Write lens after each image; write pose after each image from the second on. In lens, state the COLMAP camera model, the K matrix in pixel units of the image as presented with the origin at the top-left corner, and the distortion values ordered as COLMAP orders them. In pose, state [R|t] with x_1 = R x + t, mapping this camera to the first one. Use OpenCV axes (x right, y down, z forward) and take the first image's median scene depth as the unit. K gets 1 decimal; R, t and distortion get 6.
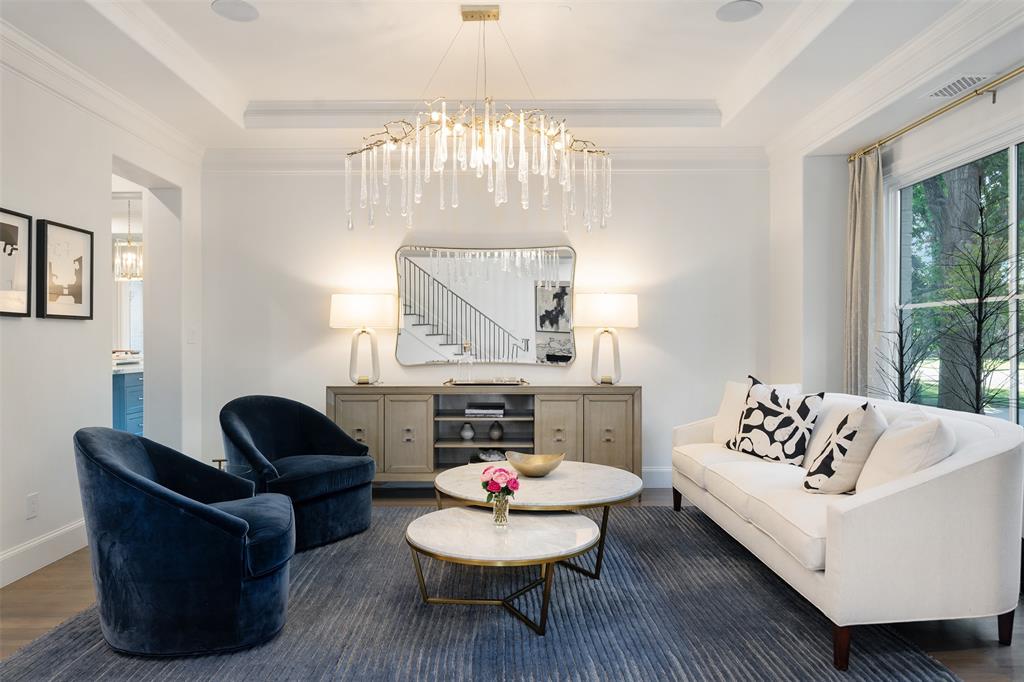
lens RADIAL K [[661.5, 0, 512.0], [0, 661.5, 341.0], [0, 0, 1]] dist [-0.000862, 0.002413]
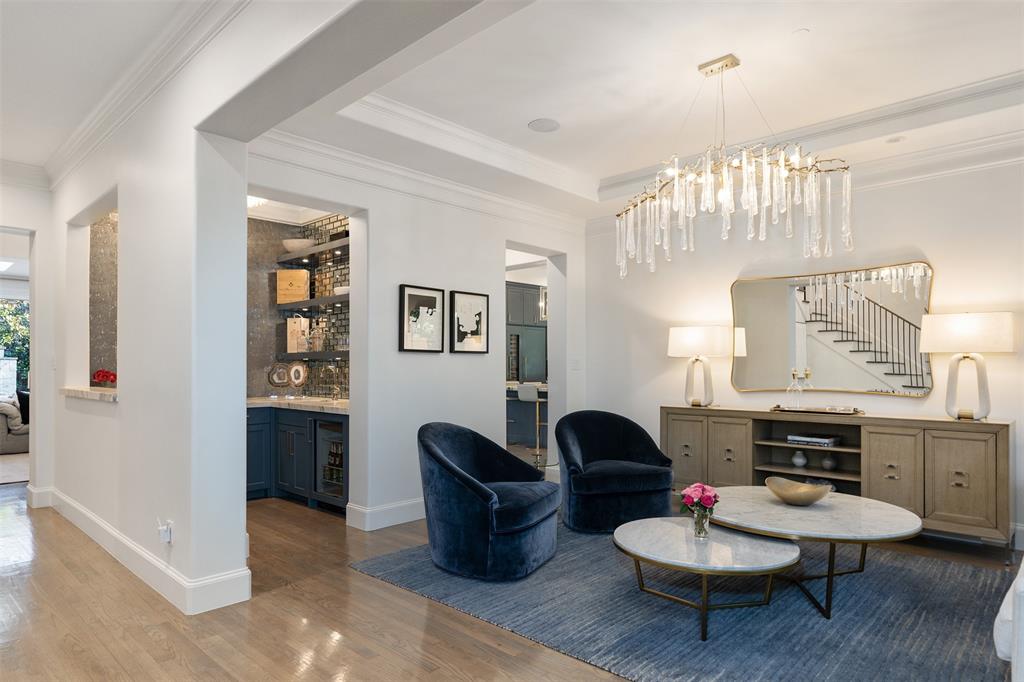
lens RADIAL K [[605.6, 0, 513.2], [0, 605.6, 363.6], [0, 0, 1]] dist [0.000000, 0.001045]
pose [[0.724871, -0.002805, -0.688879, 0.271099], [-0.001725, 0.999981, -0.005887, -0.000866], [0.688883, 0.005455, 0.724852, 0.036303]]
